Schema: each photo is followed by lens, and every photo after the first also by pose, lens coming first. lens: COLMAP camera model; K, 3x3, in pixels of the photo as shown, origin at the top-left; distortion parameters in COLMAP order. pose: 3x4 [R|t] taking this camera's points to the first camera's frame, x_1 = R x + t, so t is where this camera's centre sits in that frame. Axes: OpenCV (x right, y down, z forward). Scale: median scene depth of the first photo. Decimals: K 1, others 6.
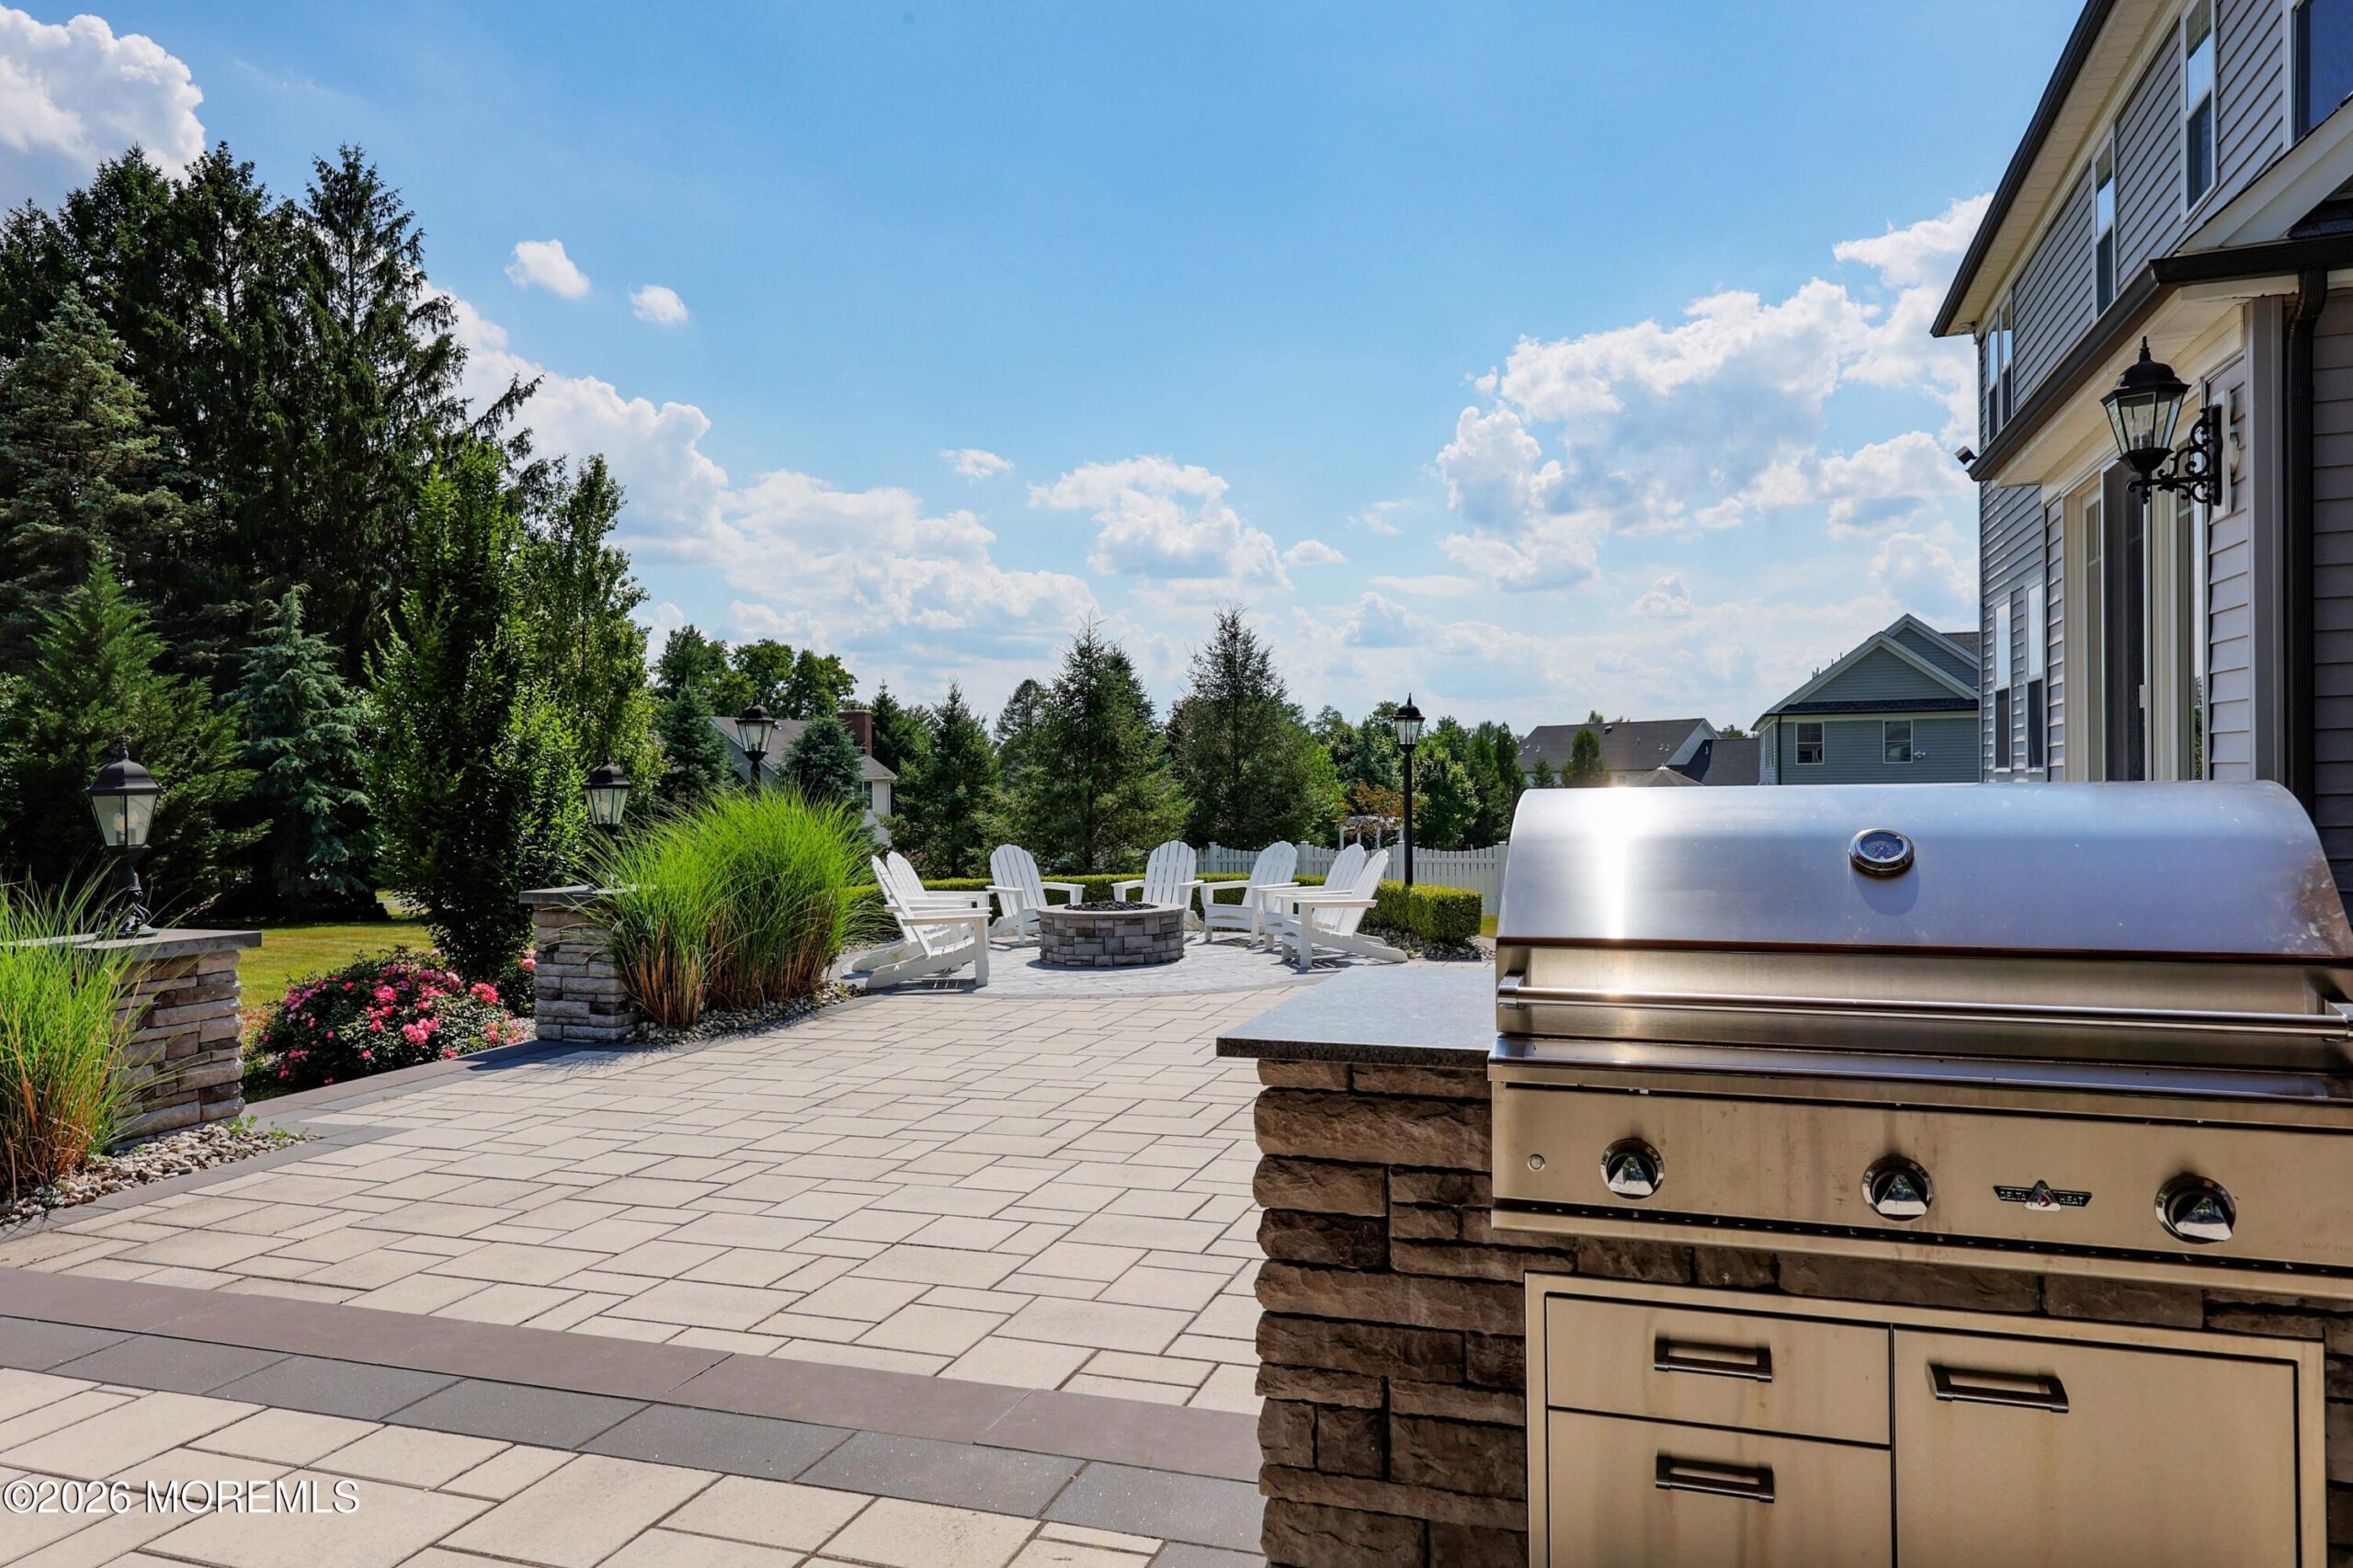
lens RADIAL K [[1523.9, 0, 1236.7], [0, 1523.9, 794.3], [0, 0, 1]] dist [0.018829, -0.011696]
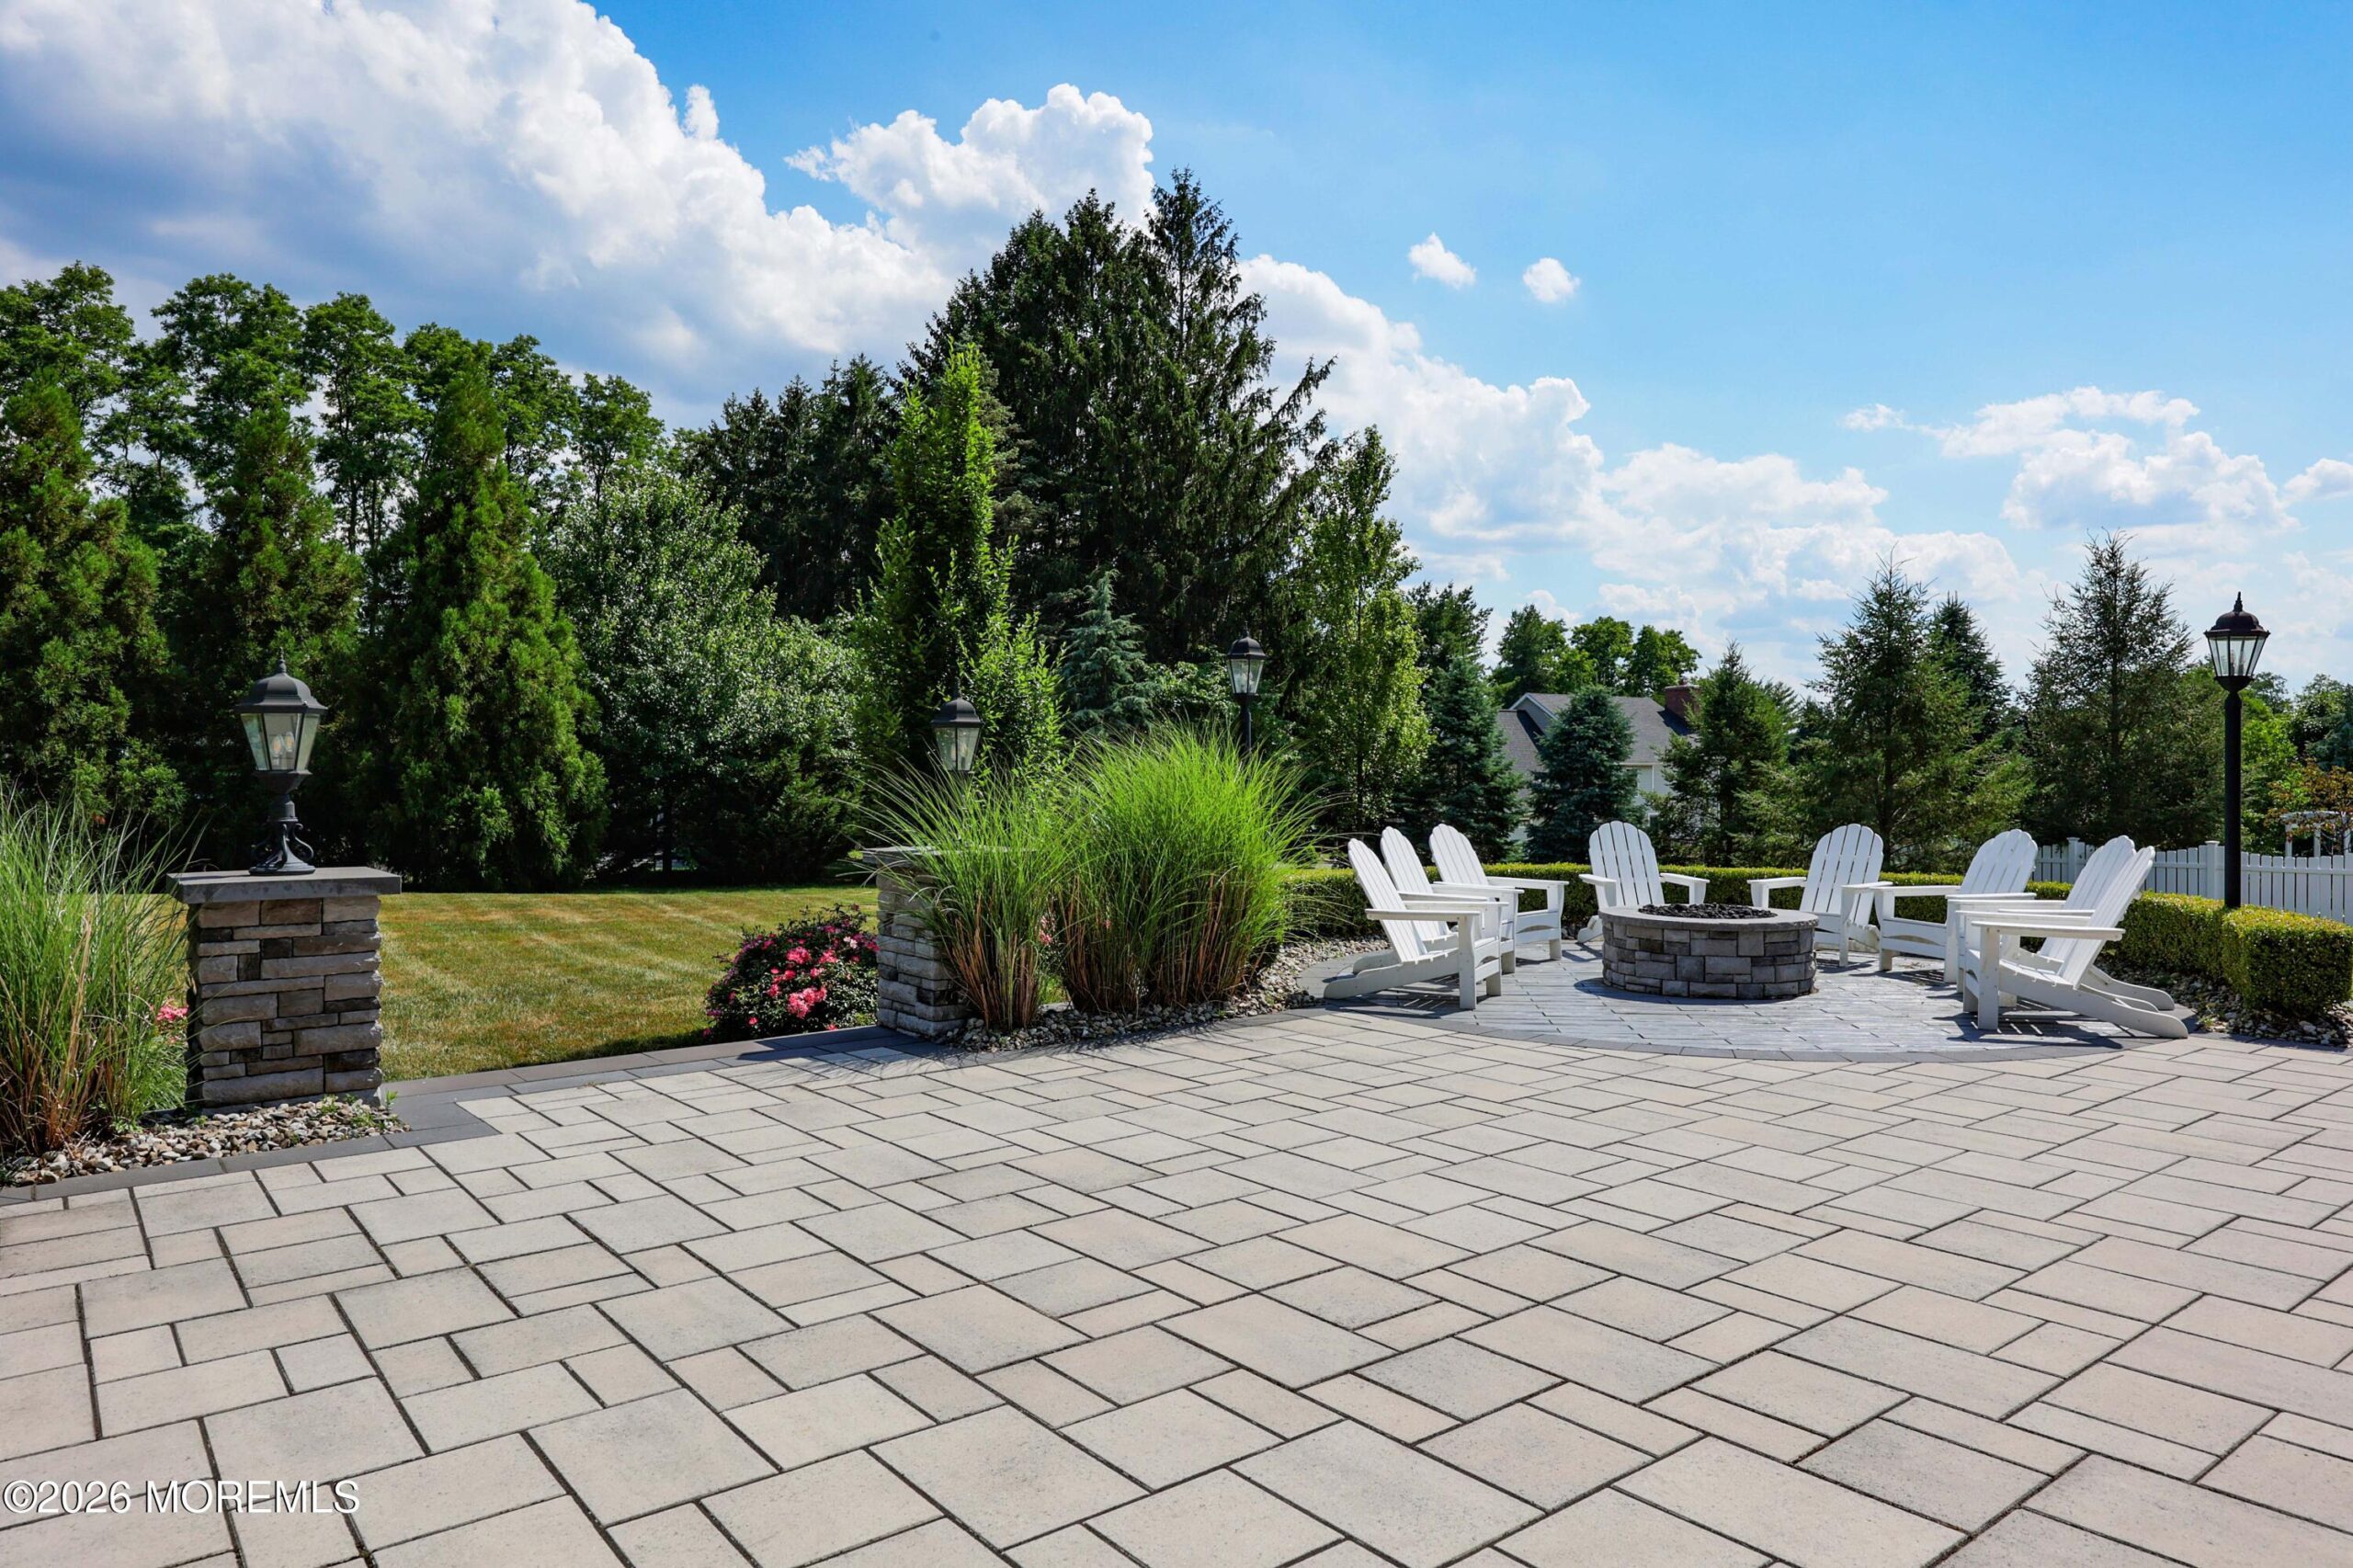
lens RADIAL K [[1540.1, 0, 1195.7], [0, 1540.1, 779.8], [0, 0, 1]] dist [0.001244, -0.002266]
pose [[0.838576, 0.017882, -0.544491, 0.041404], [-0.016789, 0.999835, 0.006979, 0.004481], [0.544526, 0.003289, 0.838738, 0.106308]]
